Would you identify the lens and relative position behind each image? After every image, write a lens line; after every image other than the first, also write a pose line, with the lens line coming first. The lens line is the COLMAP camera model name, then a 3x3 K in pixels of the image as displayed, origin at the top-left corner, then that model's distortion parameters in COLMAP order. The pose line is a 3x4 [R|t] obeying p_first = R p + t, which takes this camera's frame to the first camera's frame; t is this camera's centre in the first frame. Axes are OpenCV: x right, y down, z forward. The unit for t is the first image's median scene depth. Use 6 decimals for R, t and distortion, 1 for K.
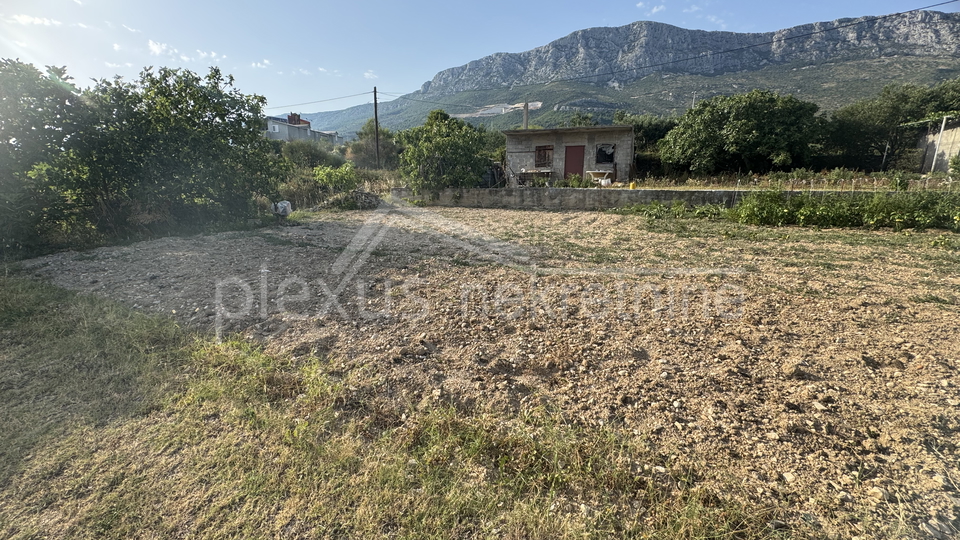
lens RADIAL K [[383.0, 0, 480.0], [0, 383.0, 270.0], [0, 0, 1]] dist [0.001040, 0.000370]
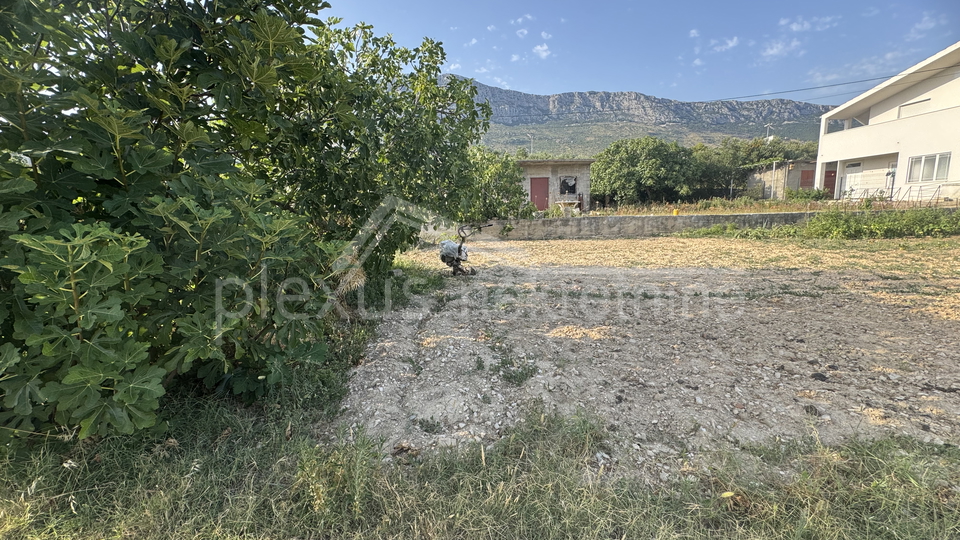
lens RADIAL K [[383.0, 0, 480.0], [0, 383.0, 270.0], [0, 0, 1]] dist [0.001040, 0.000370]
pose [[0.908017, -0.082267, 0.410776, -0.336483], [0.117299, 0.991235, -0.060771, -0.034200], [-0.402176, 0.103365, 0.909709, 0.153053]]
